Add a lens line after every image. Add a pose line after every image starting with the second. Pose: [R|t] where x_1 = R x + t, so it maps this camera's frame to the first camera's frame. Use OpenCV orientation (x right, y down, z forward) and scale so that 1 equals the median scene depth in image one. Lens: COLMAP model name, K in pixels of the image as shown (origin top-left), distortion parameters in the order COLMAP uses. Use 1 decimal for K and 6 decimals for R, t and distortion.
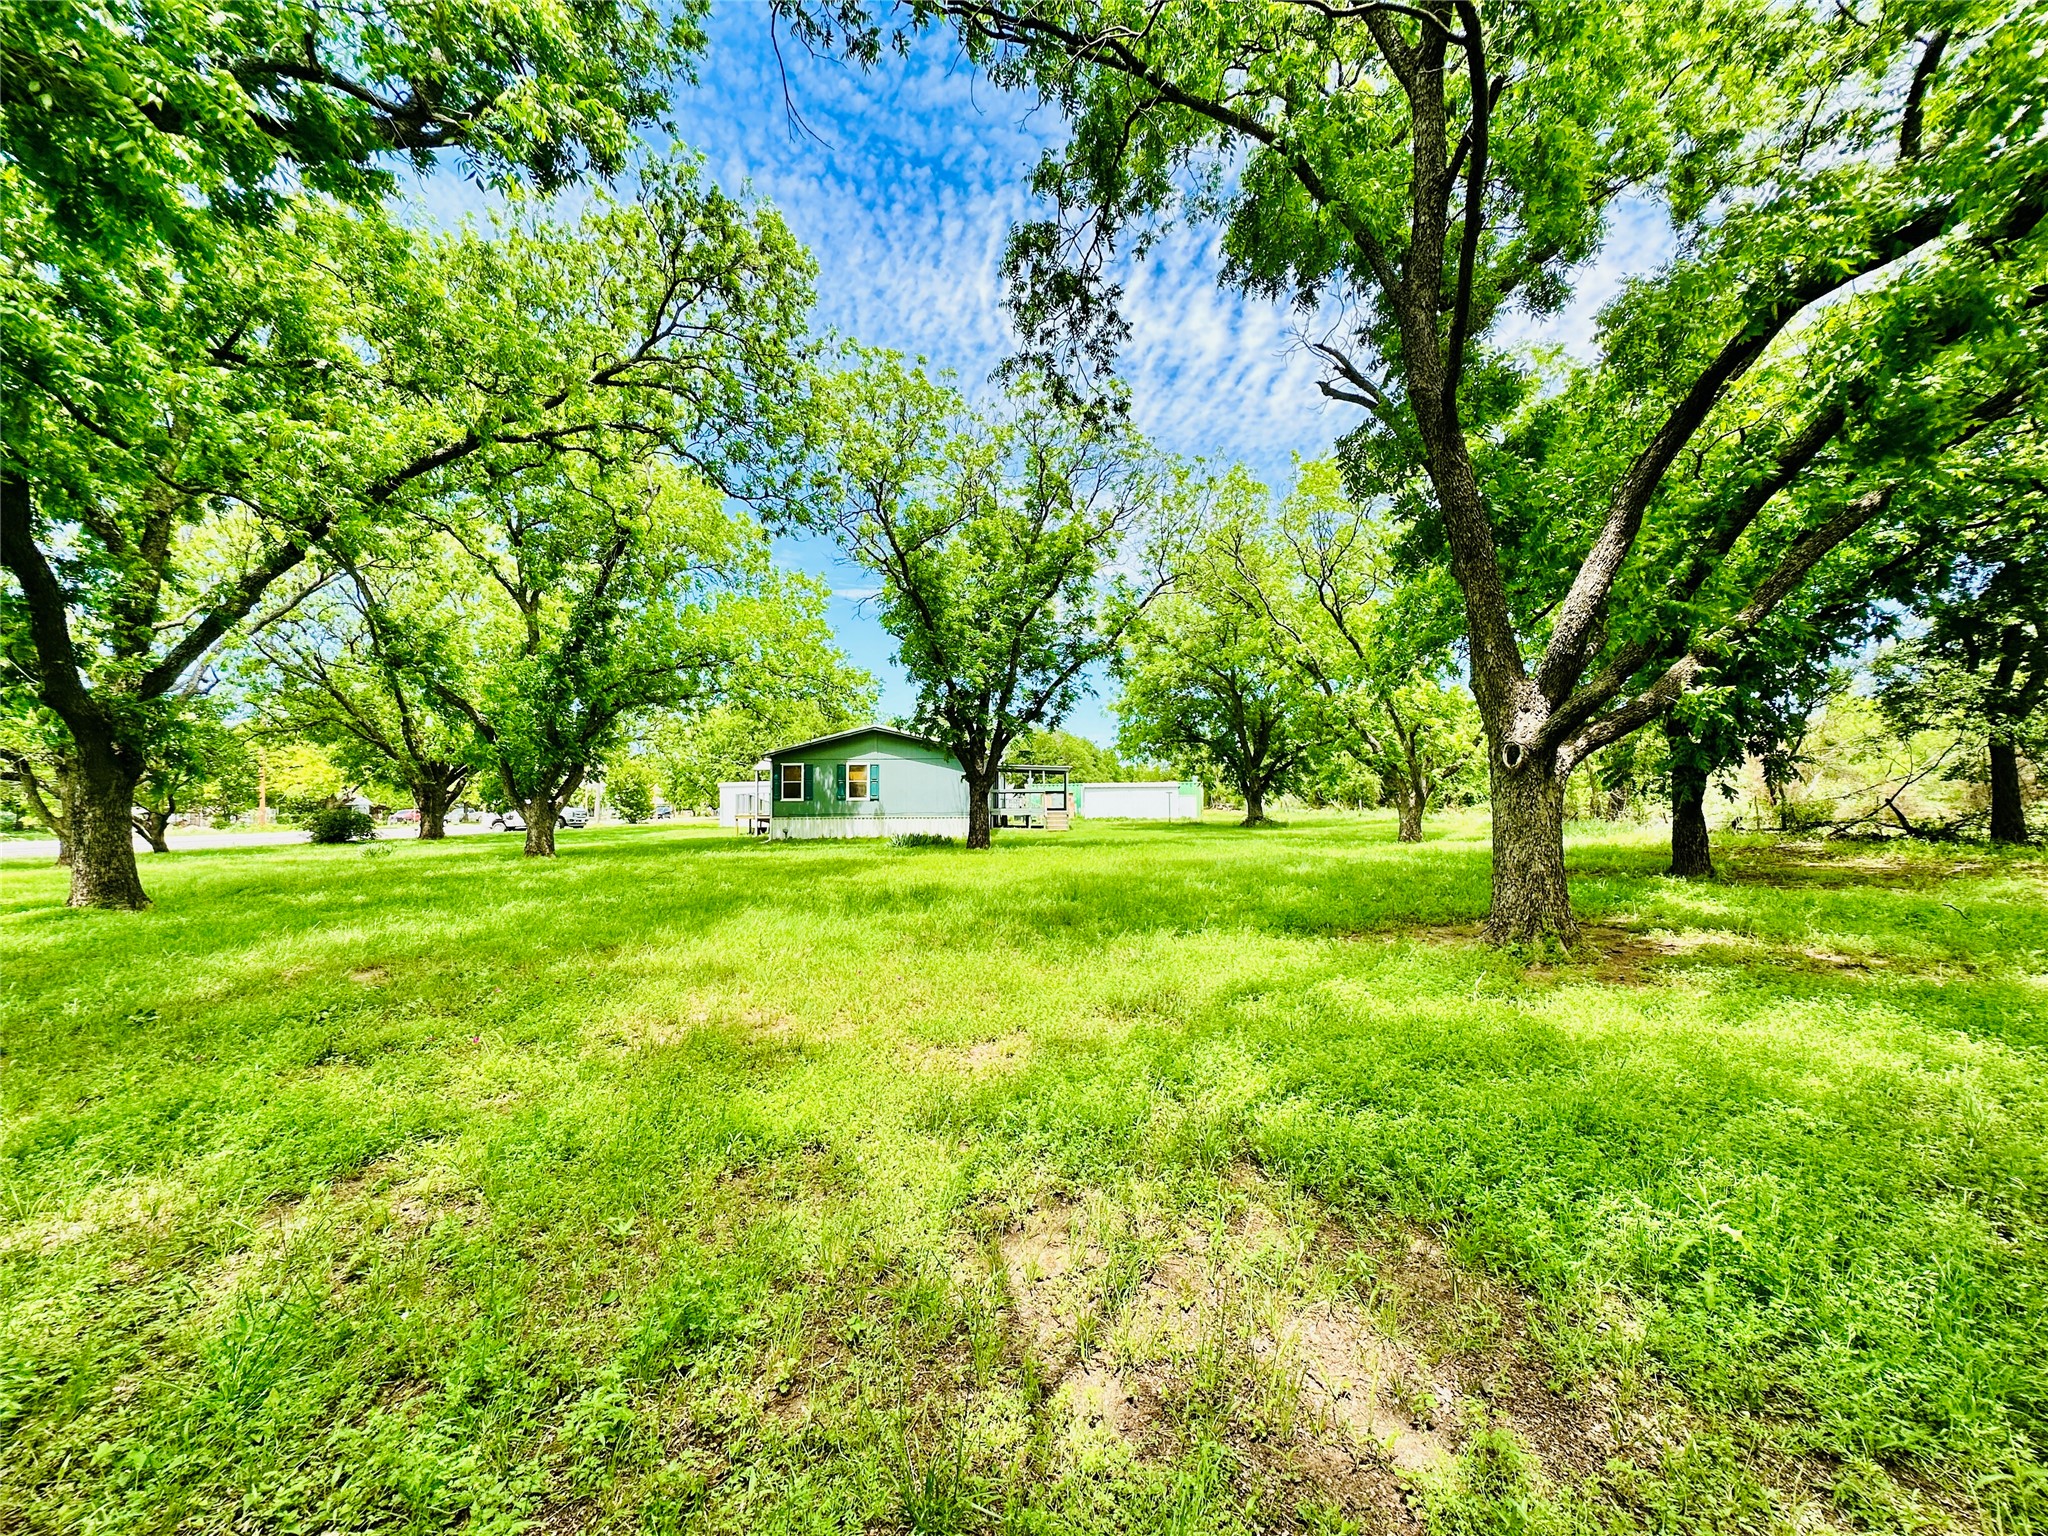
lens RADIAL K [[823.6, 0, 1022.9], [0, 823.6, 769.3], [0, 0, 1]] dist [-0.004626, 0.001457]
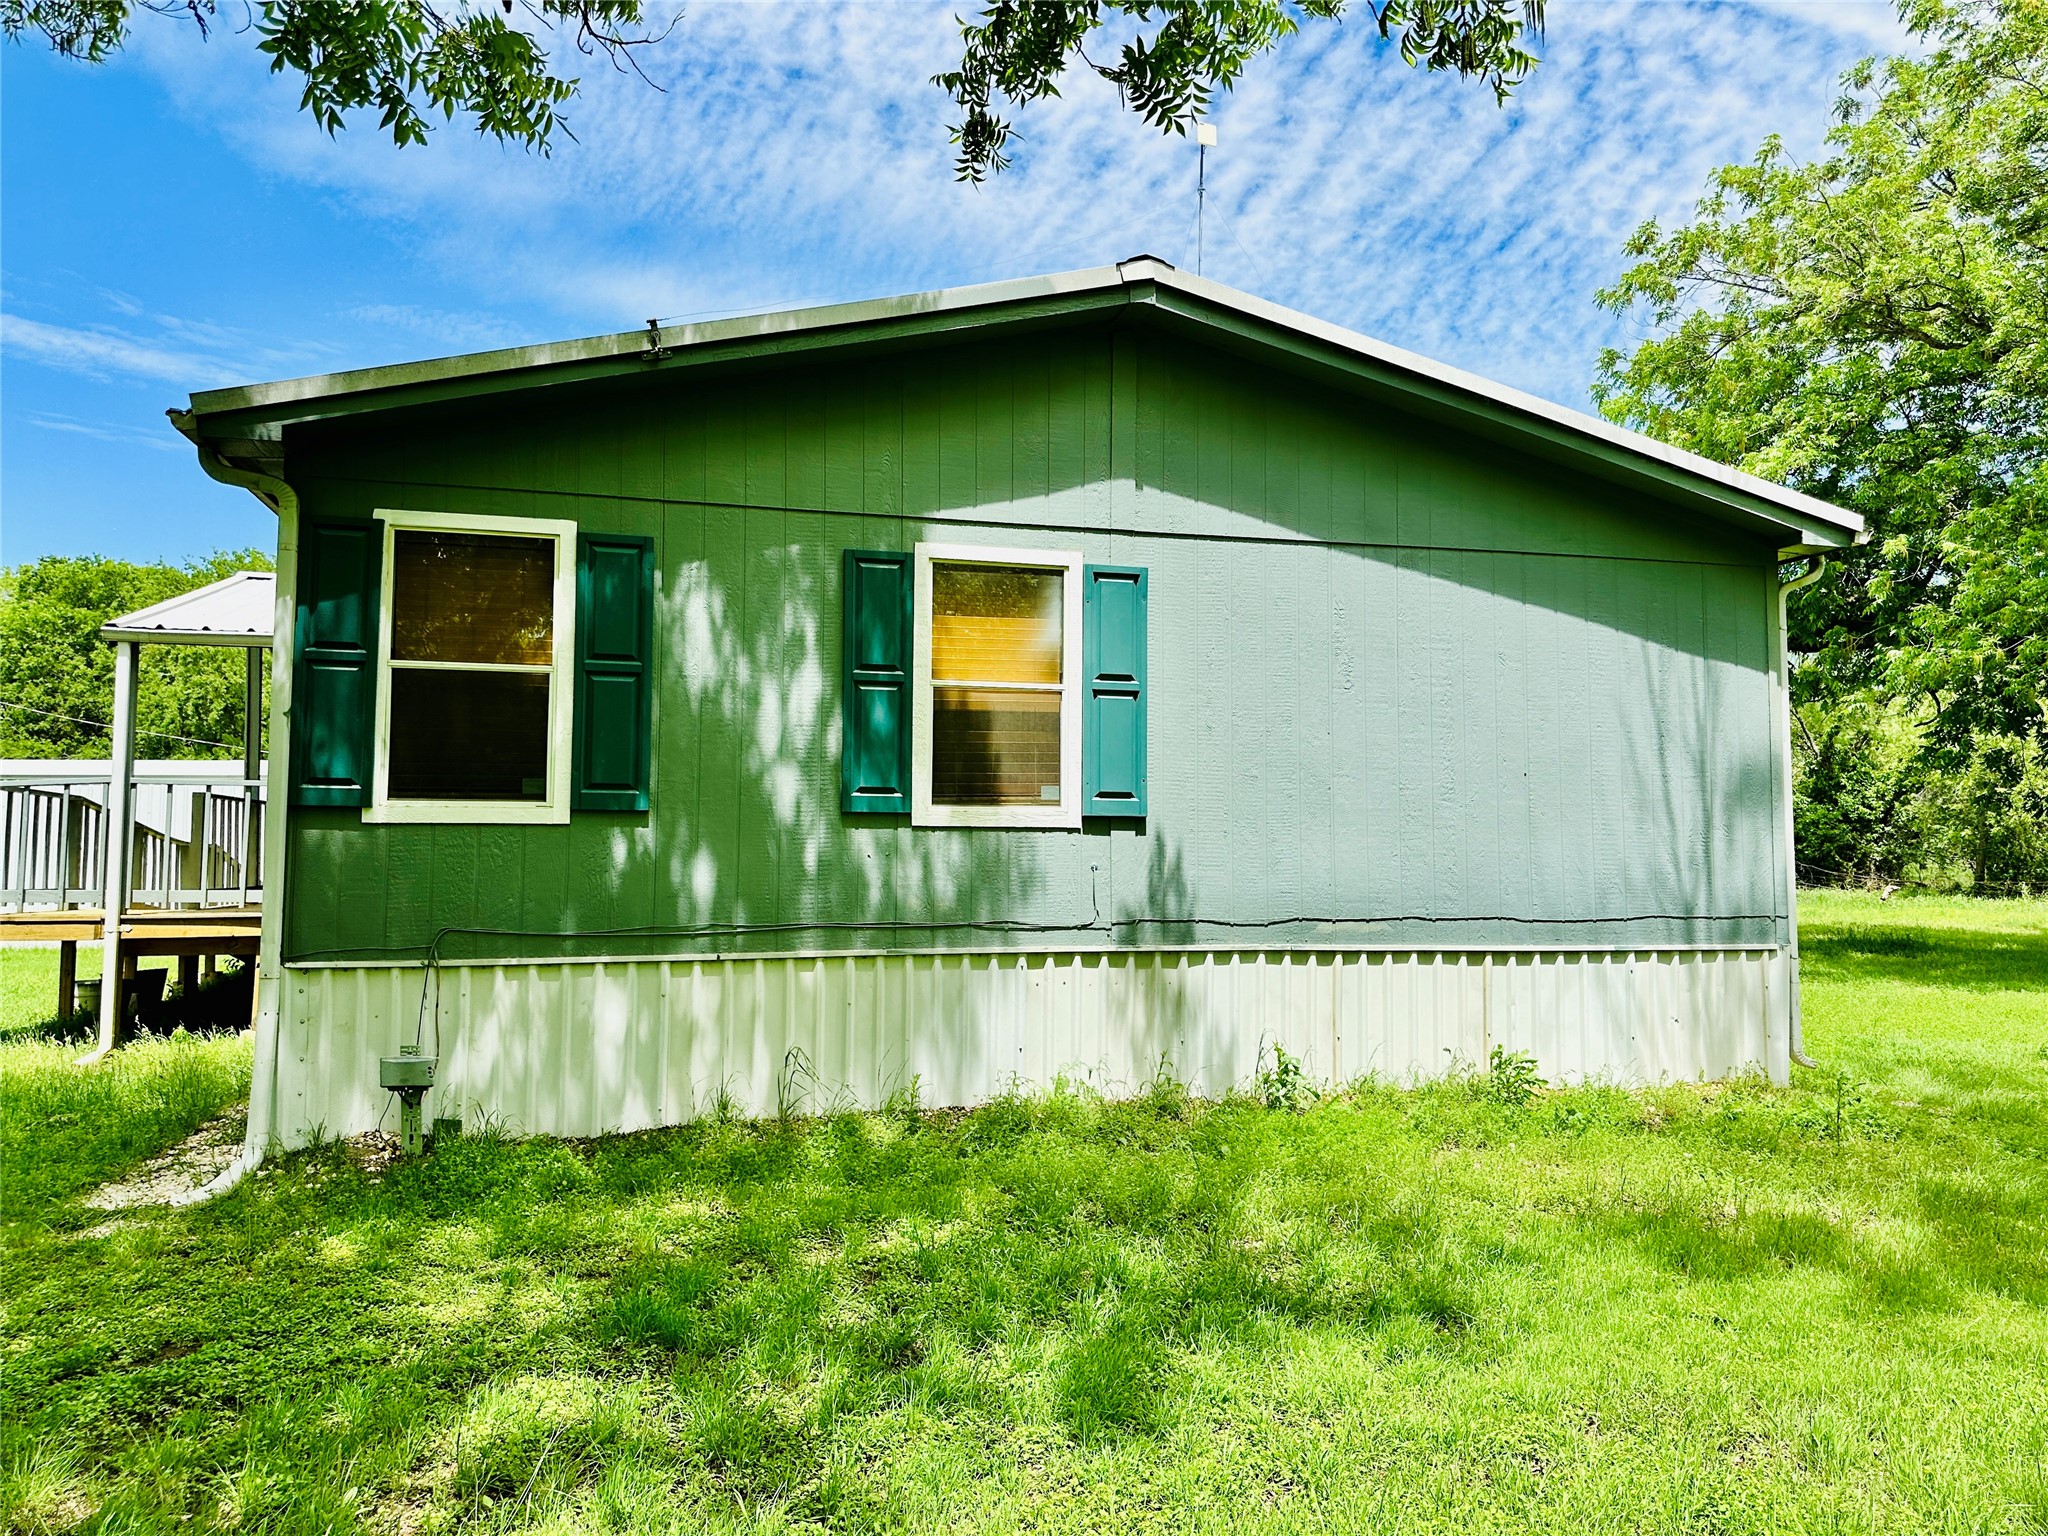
lens RADIAL K [[1453.1, 0, 1020.9], [0, 1453.1, 773.2], [0, 0, 1]] dist [0.019289, -0.006539]
pose [[0.991166, -0.005921, -0.132496, -0.164977], [0.003302, 0.999795, -0.019977, 0.033898], [0.132587, 0.019363, 0.990982, 0.762179]]
